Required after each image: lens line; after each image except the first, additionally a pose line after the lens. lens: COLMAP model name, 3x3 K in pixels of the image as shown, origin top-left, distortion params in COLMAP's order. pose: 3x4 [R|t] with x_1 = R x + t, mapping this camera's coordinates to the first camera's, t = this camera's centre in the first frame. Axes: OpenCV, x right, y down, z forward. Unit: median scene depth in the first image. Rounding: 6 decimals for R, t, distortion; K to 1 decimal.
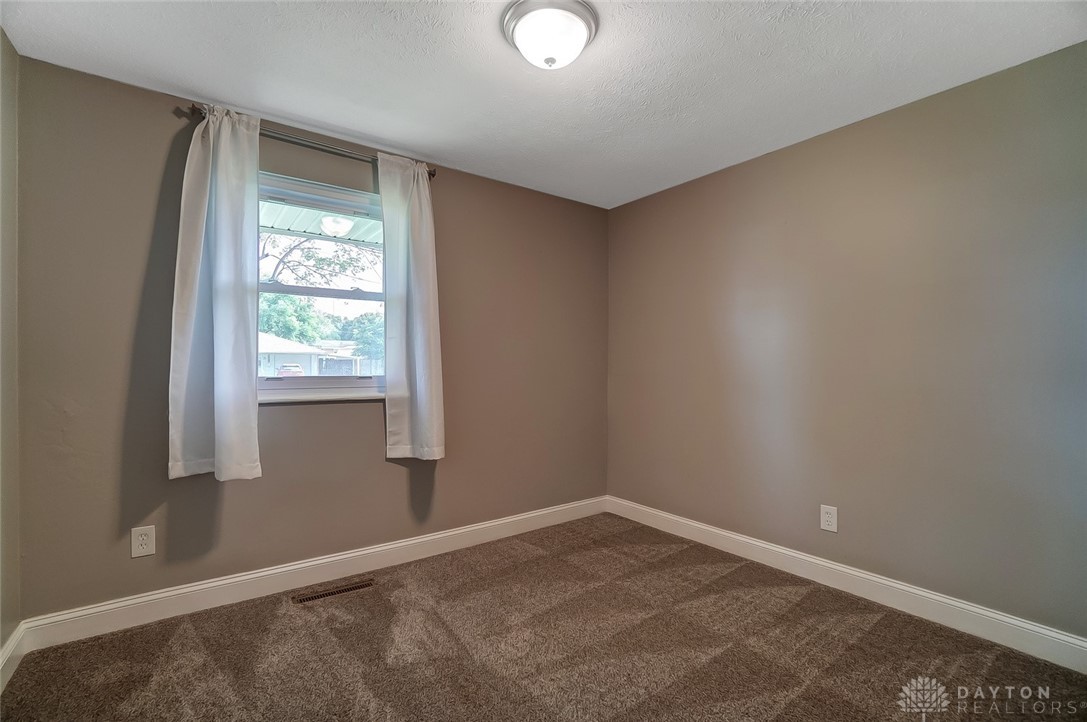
lens RADIAL K [[491.4, 0, 527.6], [0, 491.4, 362.5], [0, 0, 1]] dist [-0.002297, 0.000025]
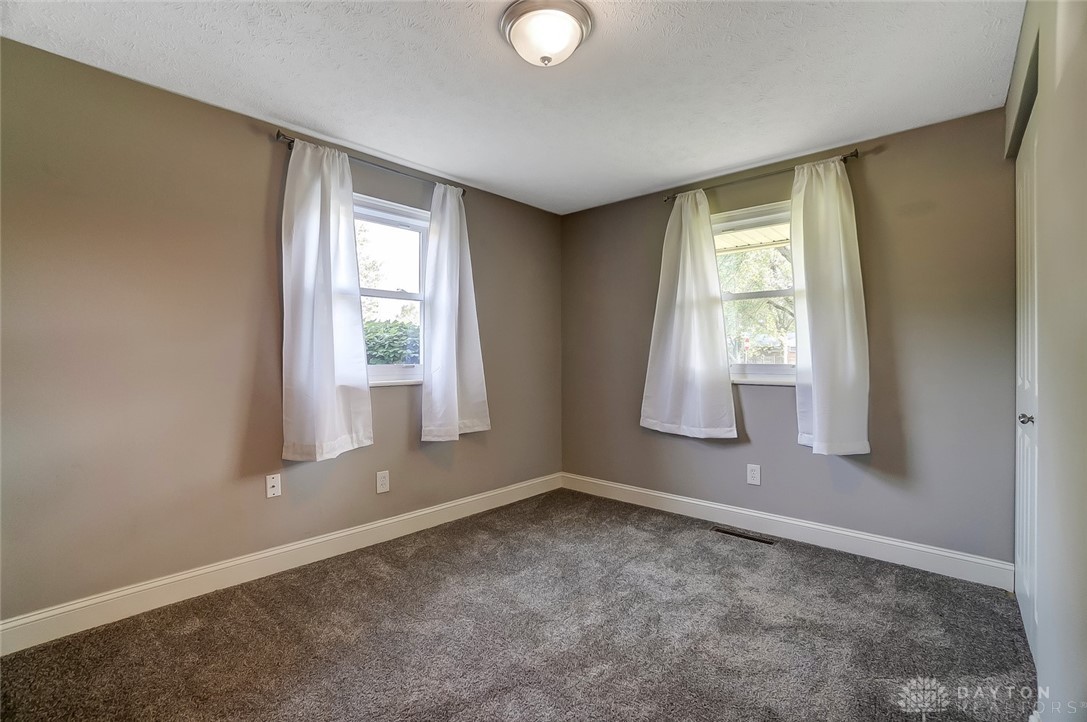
lens RADIAL K [[491.4, 0, 527.6], [0, 491.4, 362.5], [0, 0, 1]] dist [-0.002297, 0.000025]
pose [[0.985190, -0.010586, 0.171140, -0.254175], [0.006858, 0.999726, 0.022358, -0.002241], [-0.171330, -0.020853, 0.984993, -0.201331]]
